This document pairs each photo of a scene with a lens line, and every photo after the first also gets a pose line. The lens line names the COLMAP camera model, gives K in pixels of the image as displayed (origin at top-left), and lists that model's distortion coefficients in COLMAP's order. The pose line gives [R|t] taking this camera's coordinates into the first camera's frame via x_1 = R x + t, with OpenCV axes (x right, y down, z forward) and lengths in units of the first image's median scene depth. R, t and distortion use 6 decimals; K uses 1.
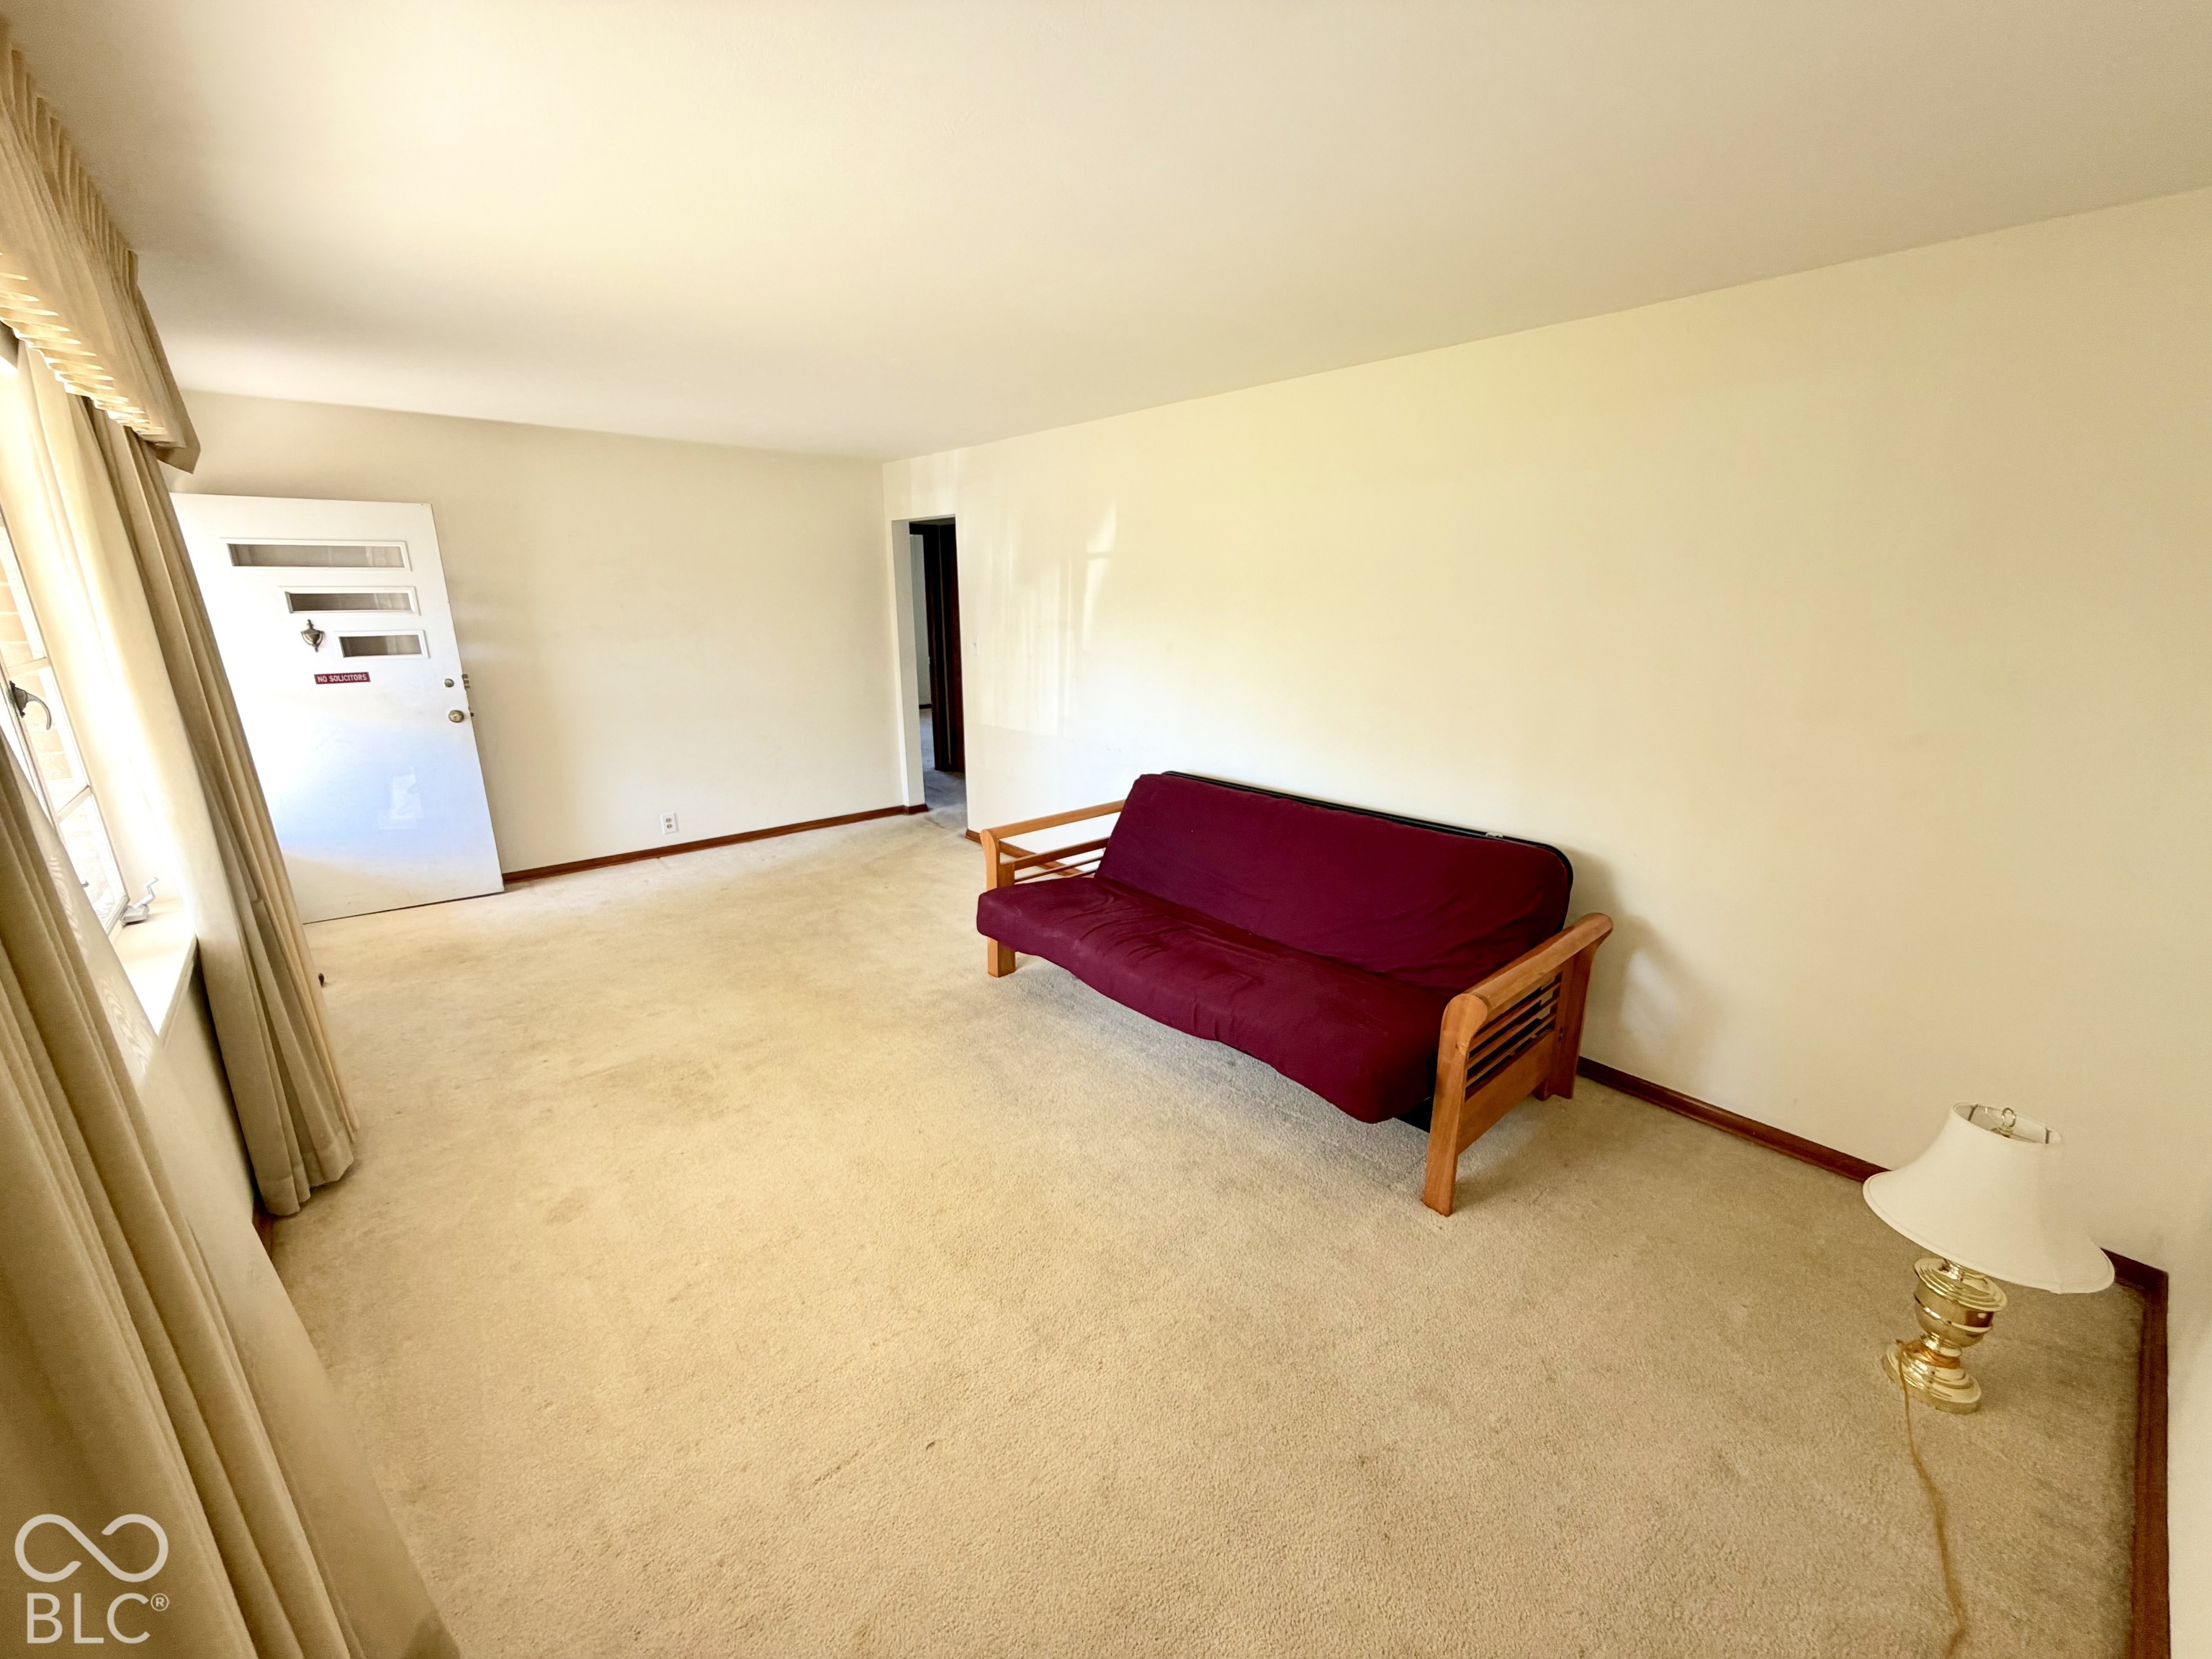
lens RADIAL K [[894.0, 0, 1091.8], [0, 894.0, 863.8], [0, 0, 1]] dist [0.001121, 0.000129]
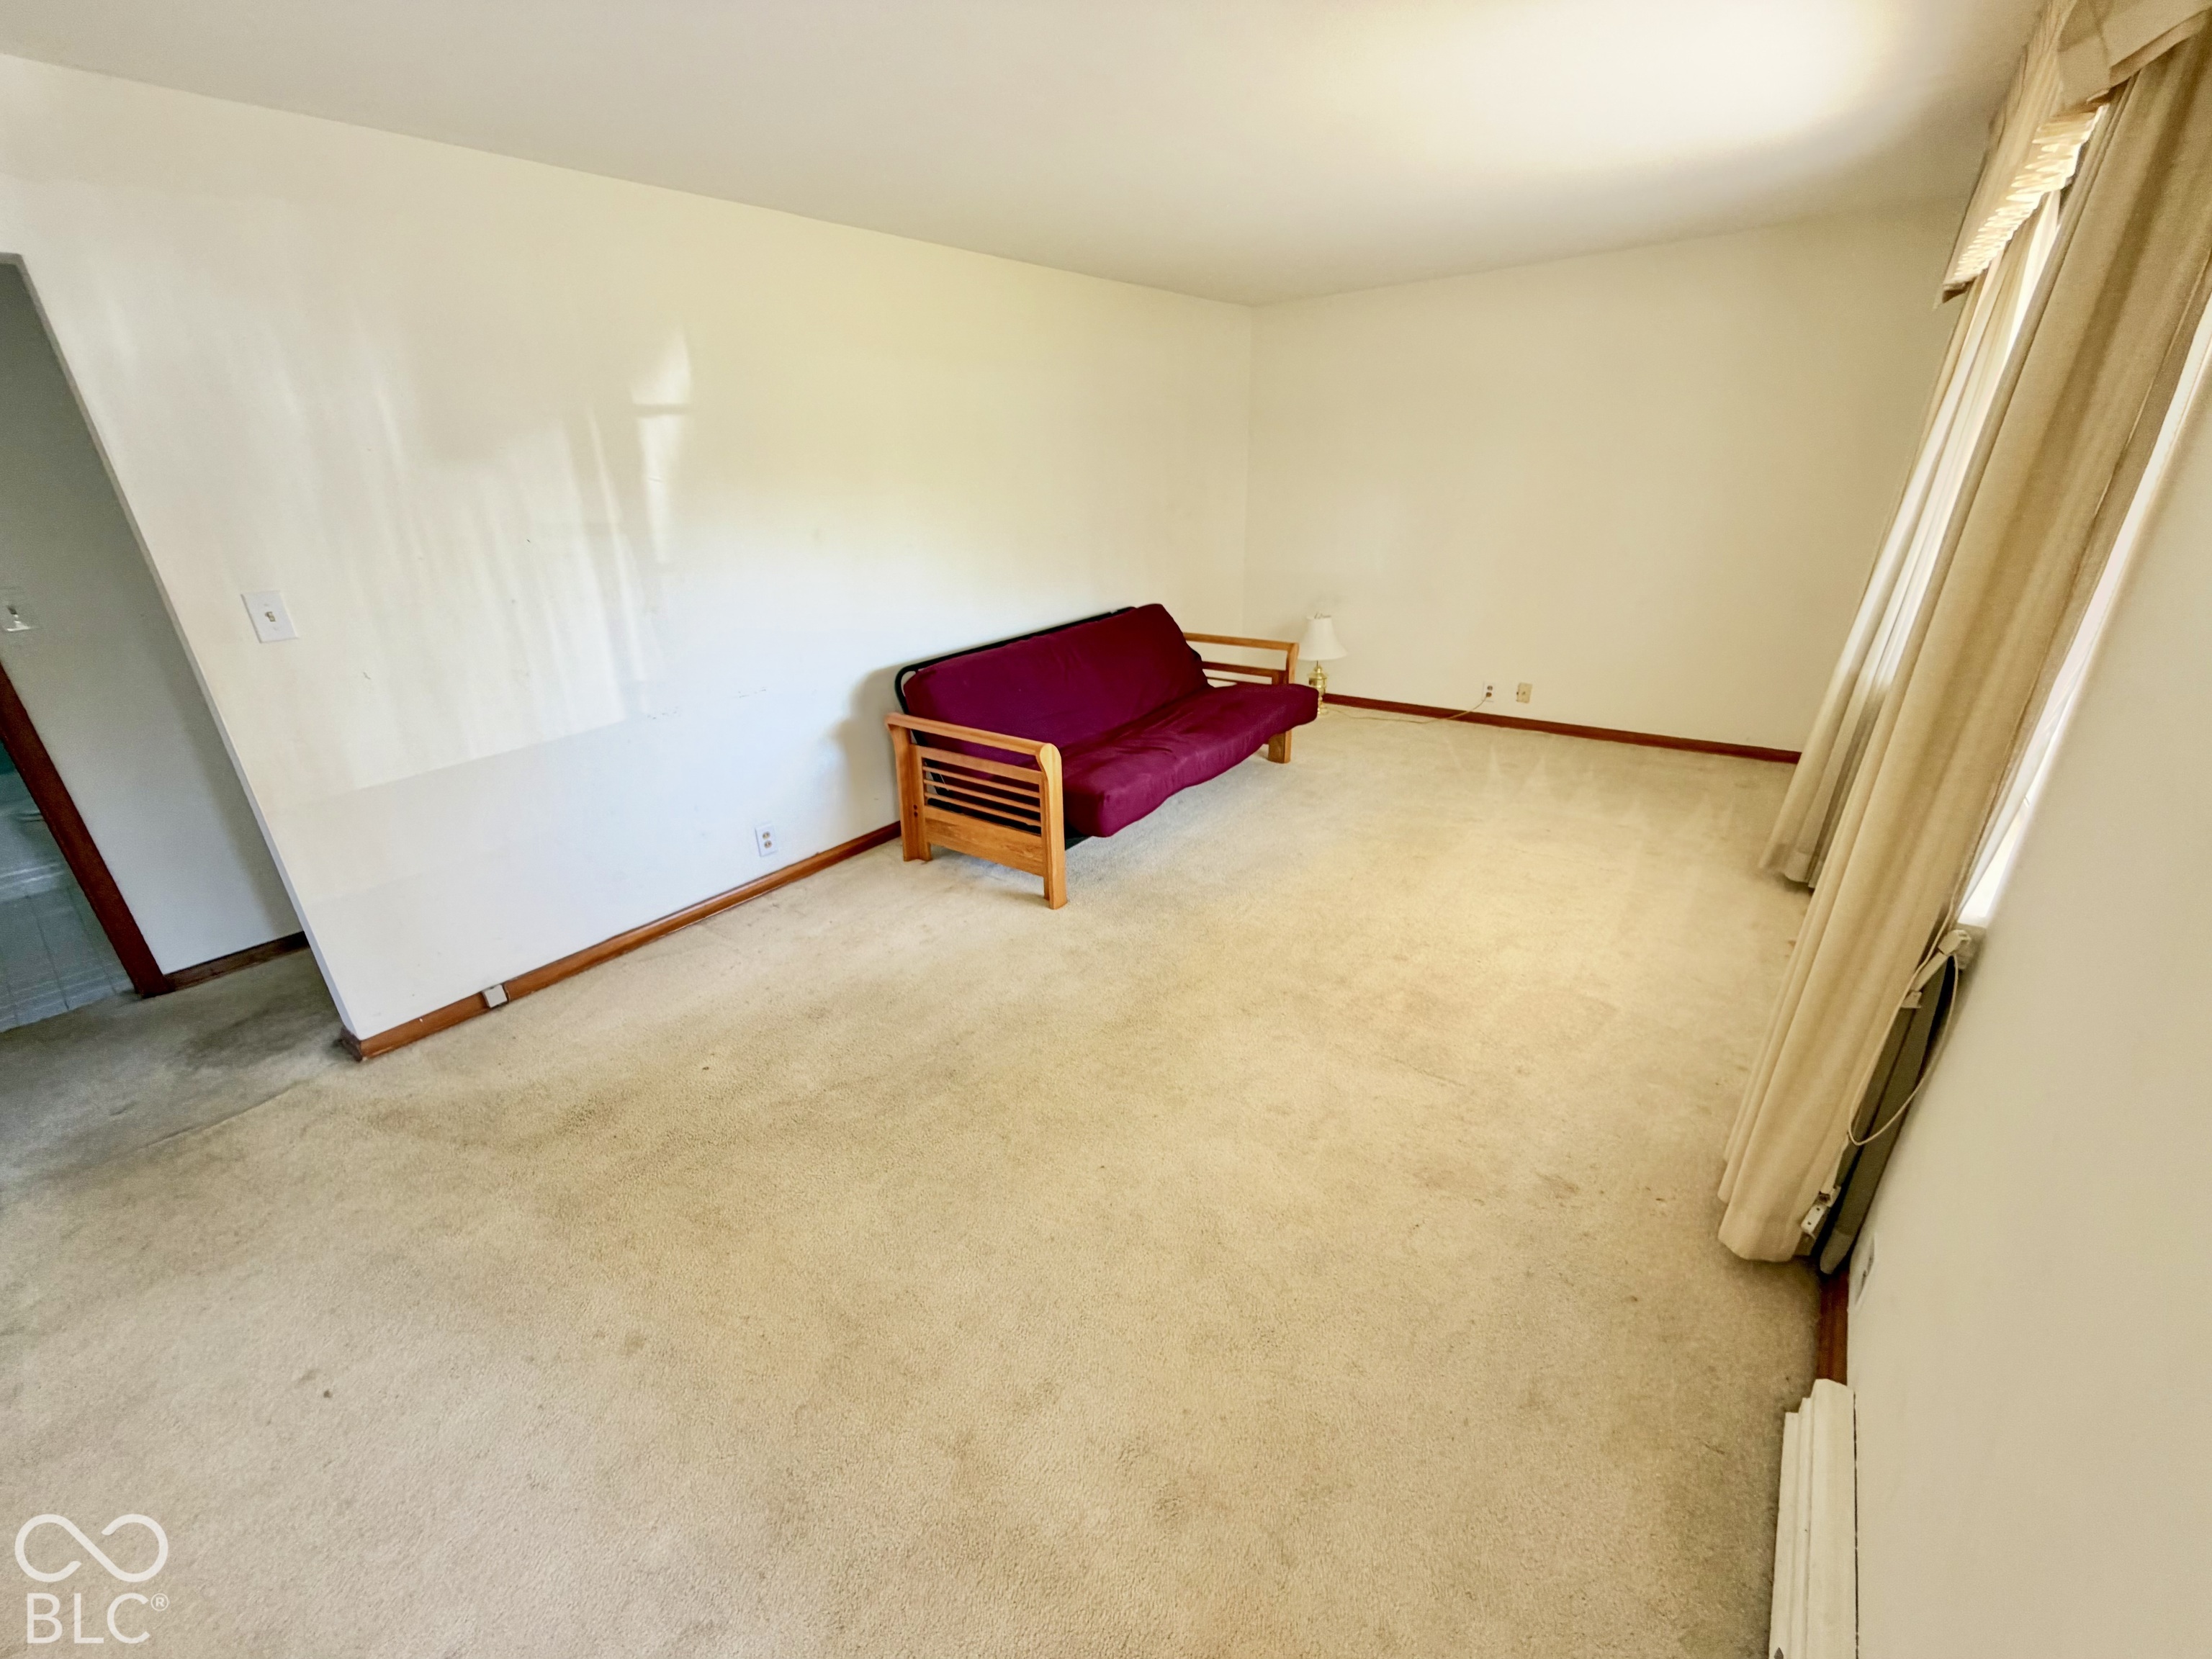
lens RADIAL K [[894.0, 0, 1091.8], [0, 894.0, 863.8], [0, 0, 1]] dist [0.001121, 0.000129]
pose [[-0.206598, -0.407894, 0.889348, -0.773026], [0.325418, 0.828566, 0.455611, -0.264994], [-0.922725, 0.383538, -0.038444, 0.859386]]
